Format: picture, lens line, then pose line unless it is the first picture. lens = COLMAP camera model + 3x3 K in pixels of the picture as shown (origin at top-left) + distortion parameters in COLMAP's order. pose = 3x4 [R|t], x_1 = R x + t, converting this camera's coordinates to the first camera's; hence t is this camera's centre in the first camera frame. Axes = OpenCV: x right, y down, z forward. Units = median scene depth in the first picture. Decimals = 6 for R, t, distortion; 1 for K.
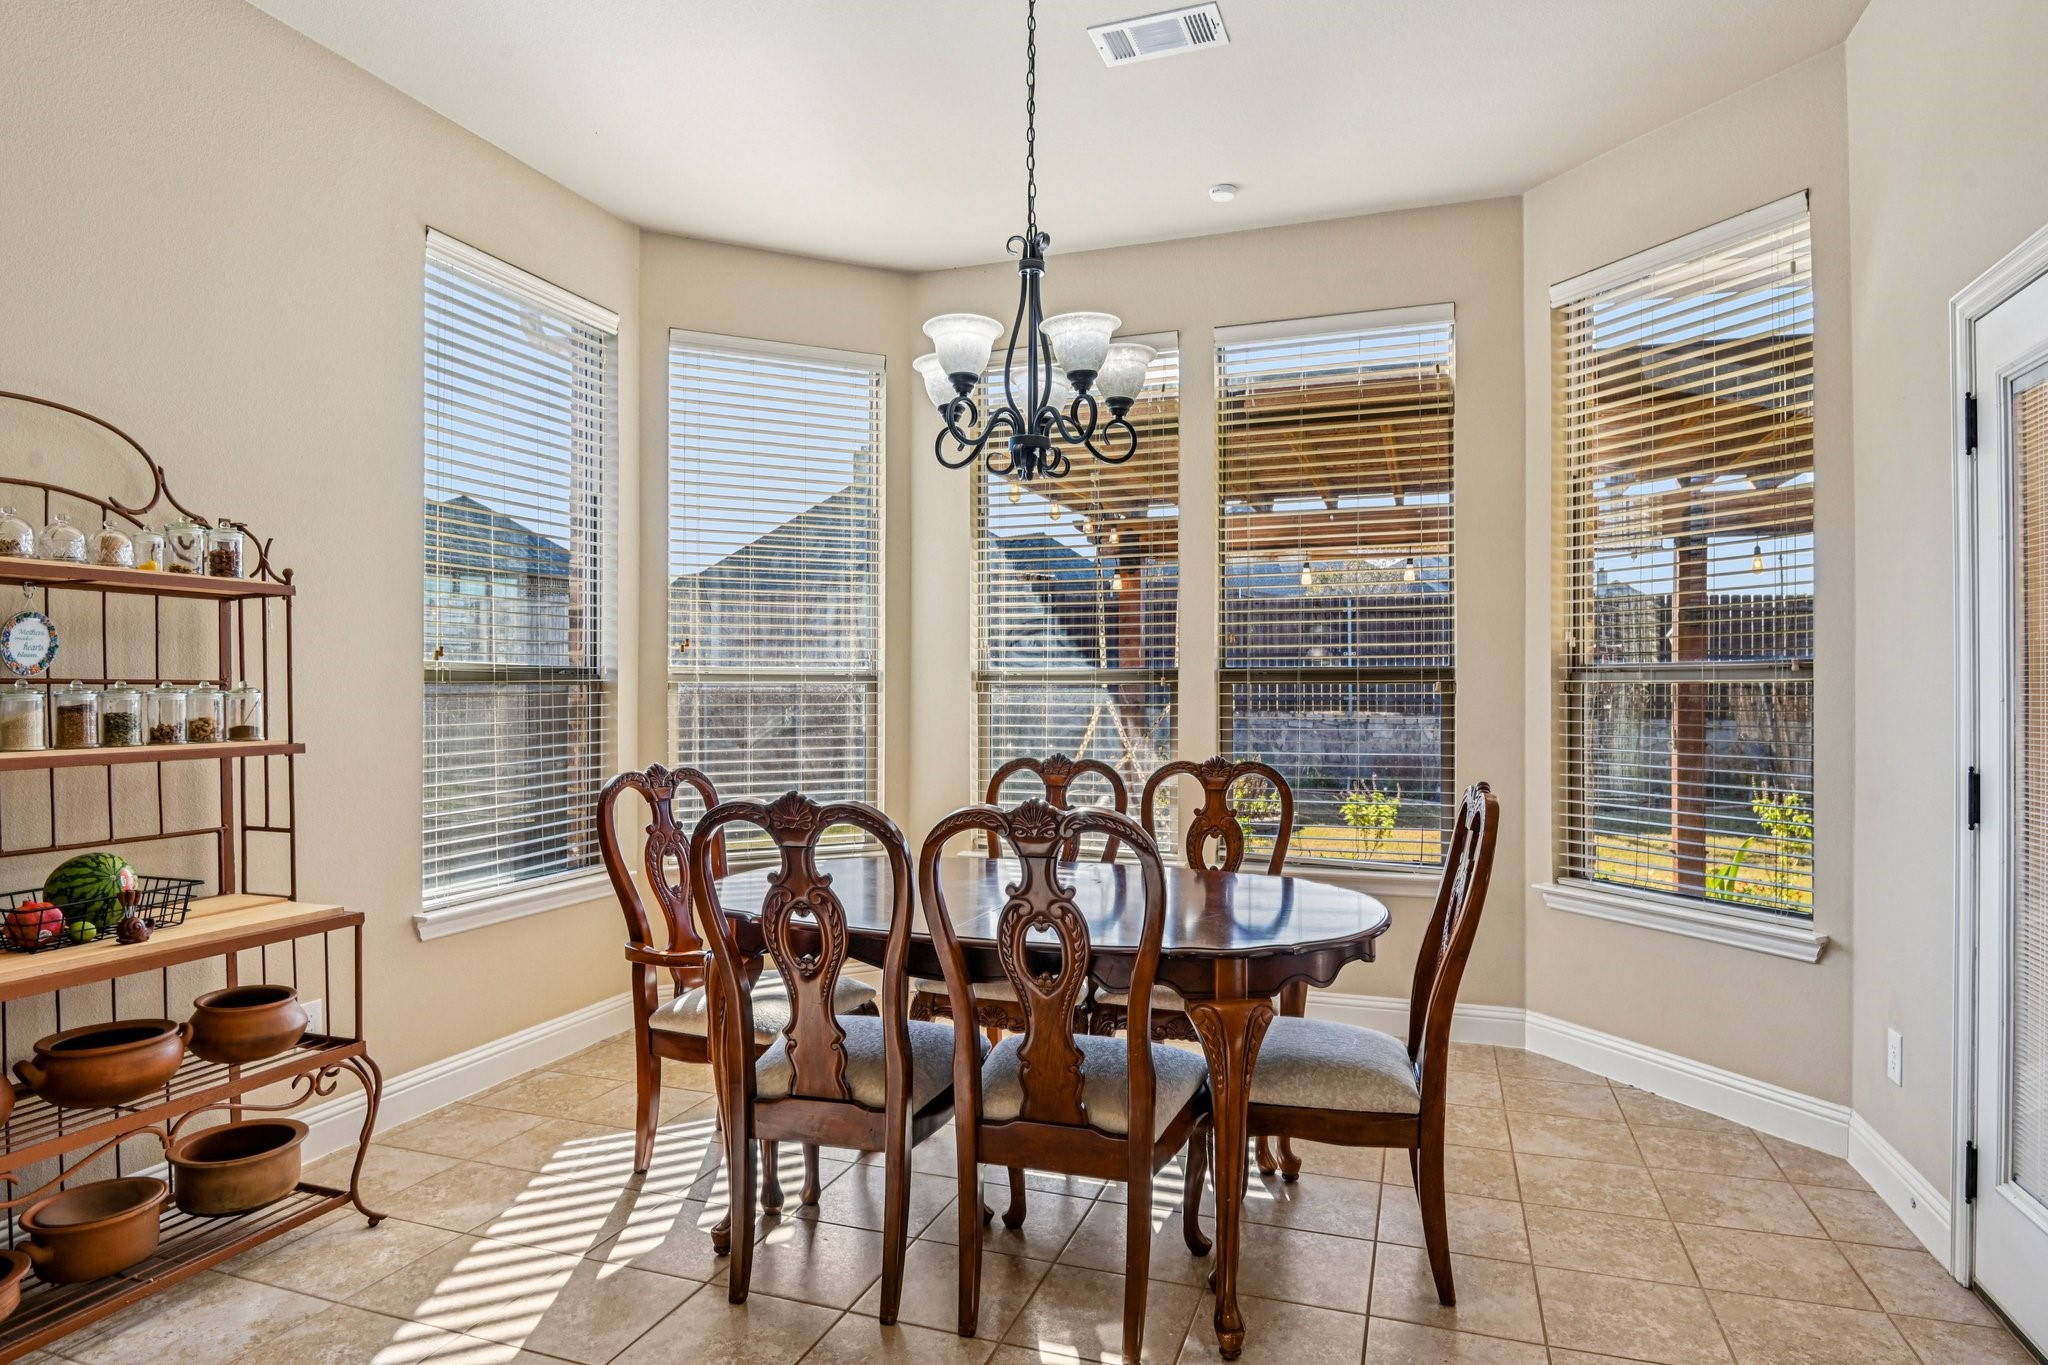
lens RADIAL K [[1154.3, 0, 1027.2], [0, 1154.3, 689.4], [0, 0, 1]] dist [-0.011587, -0.008007]
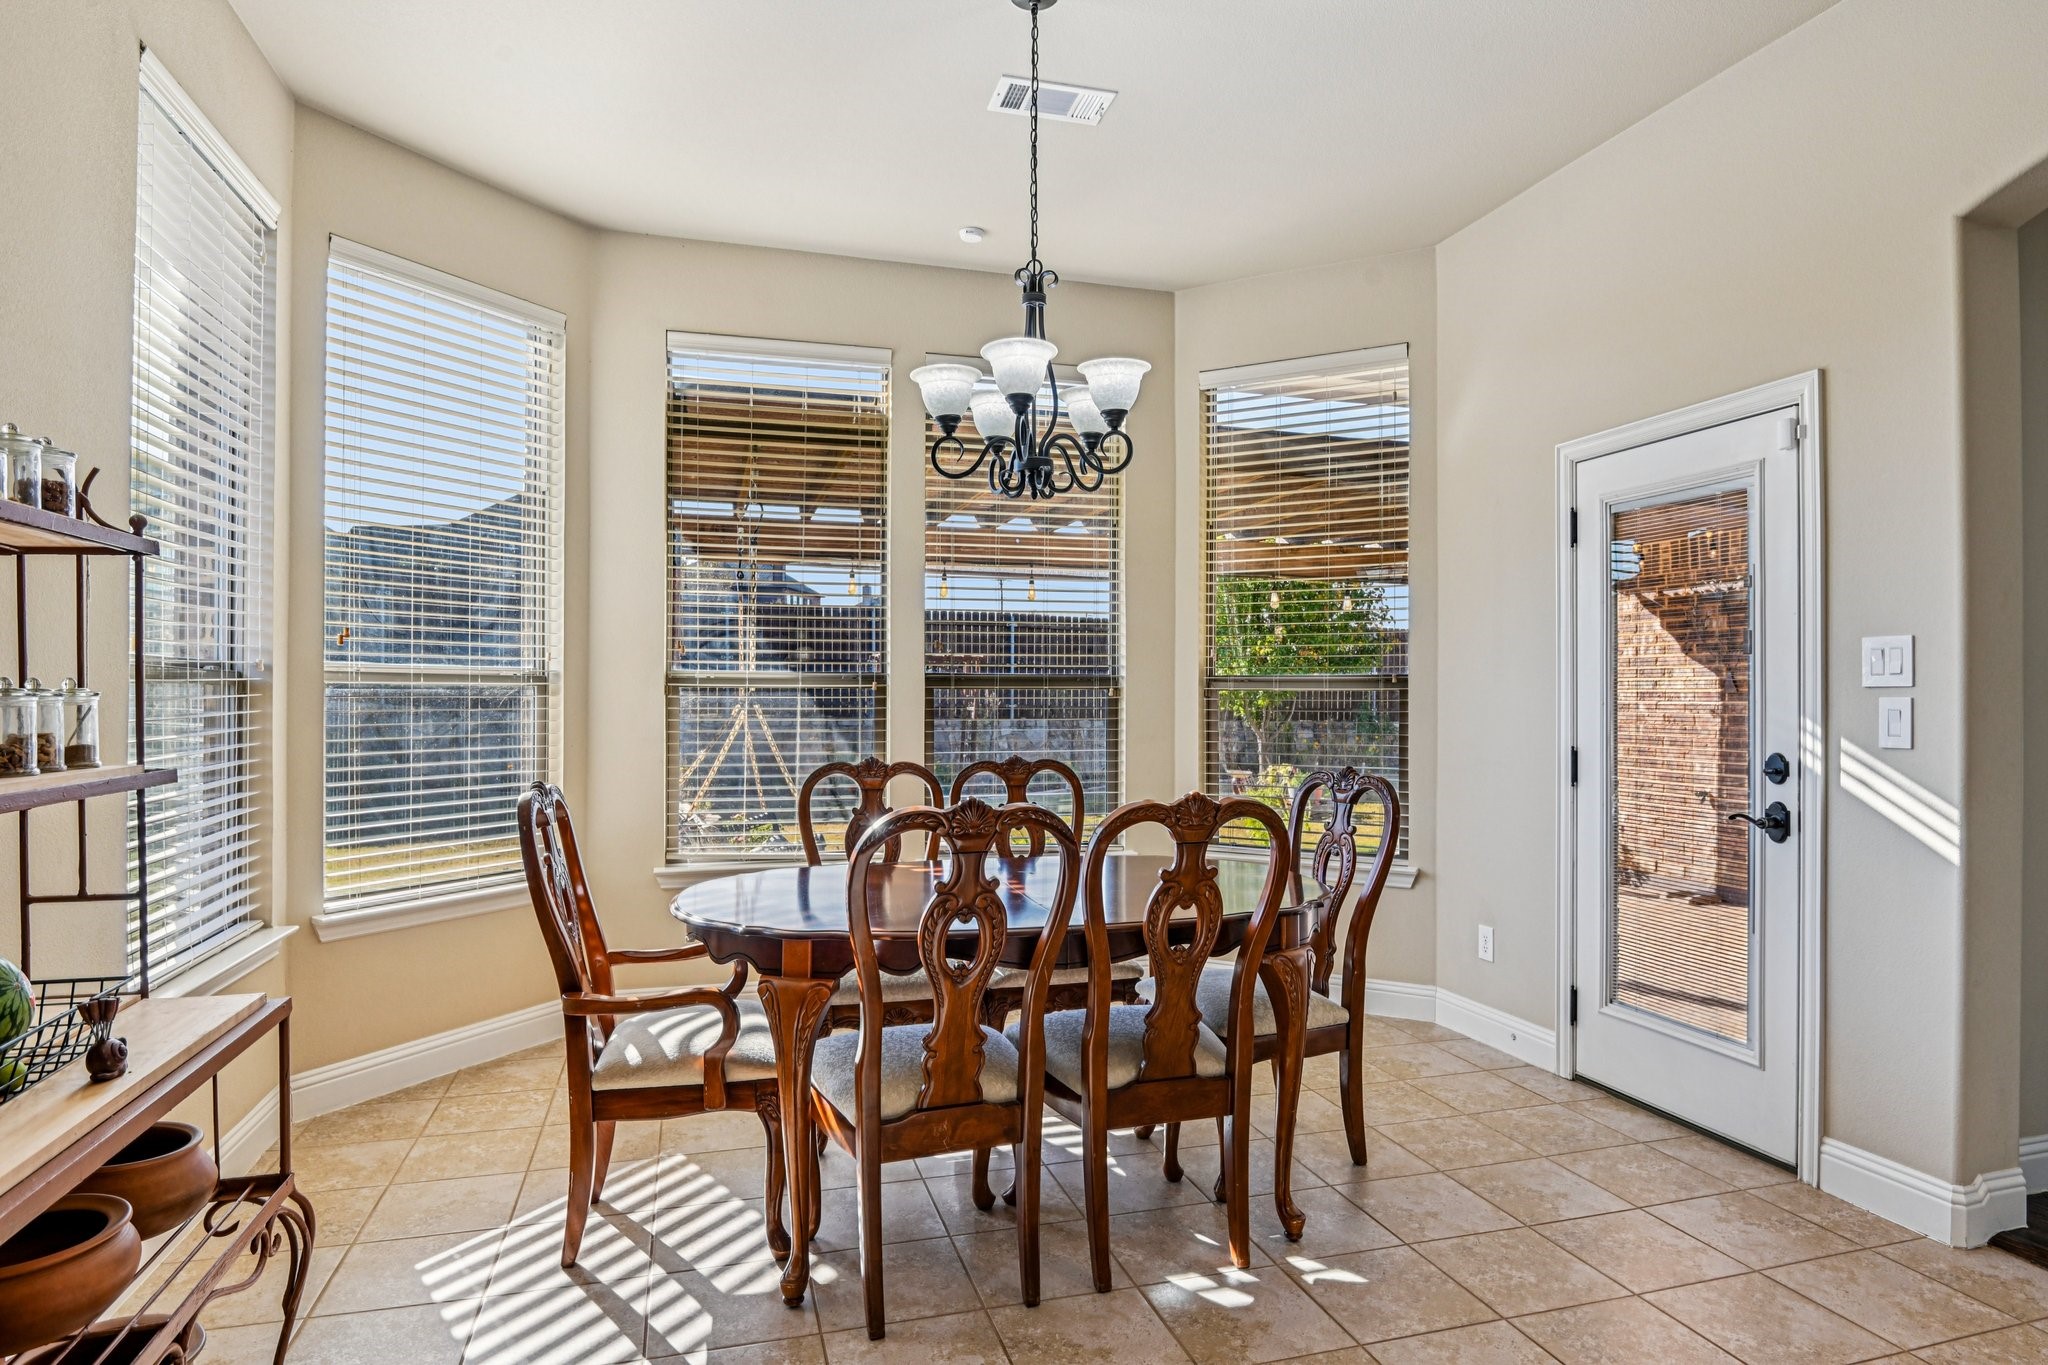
lens RADIAL K [[1154.3, 0, 1040.8], [0, 1154.3, 691.0], [0, 0, 1]] dist [-0.011587, -0.008007]
pose [[0.808646, 0.004983, 0.588274, -0.418102], [-0.004644, 0.999987, -0.002087, -0.000966], [-0.588277, -0.001044, 0.808659, 0.089185]]
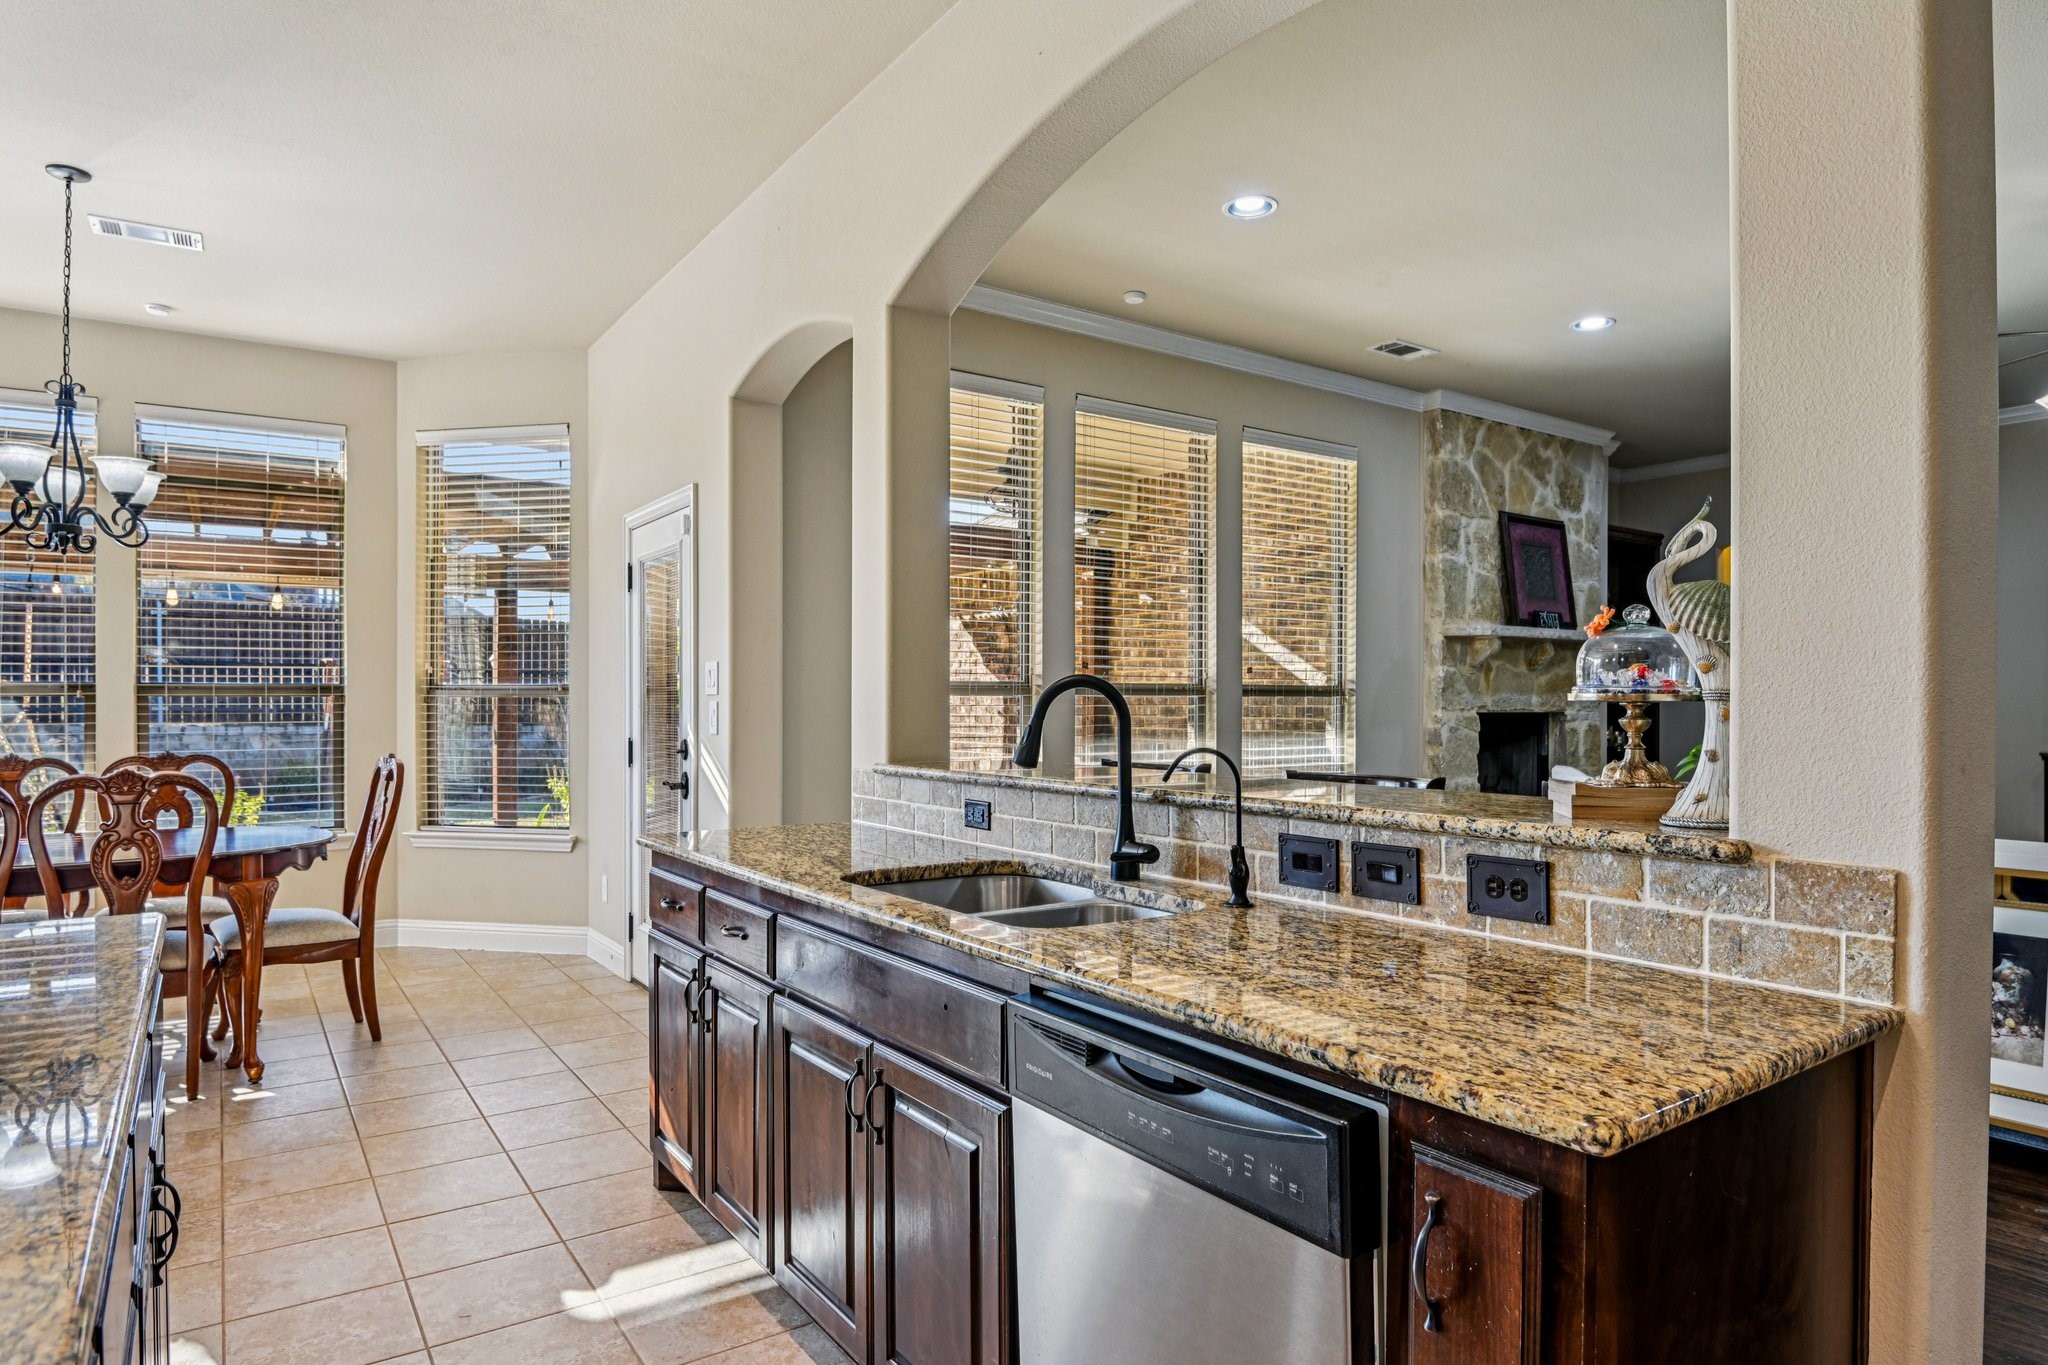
lens RADIAL K [[1154.3, 0, 1026.7], [0, 1154.3, 701.9], [0, 0, 1]] dist [-0.011587, -0.008007]
pose [[0.584746, -0.000714, 0.811216, -0.294250], [-0.001781, 0.999996, 0.002164, -0.003306], [-0.811214, -0.002710, 0.584743, -0.521011]]
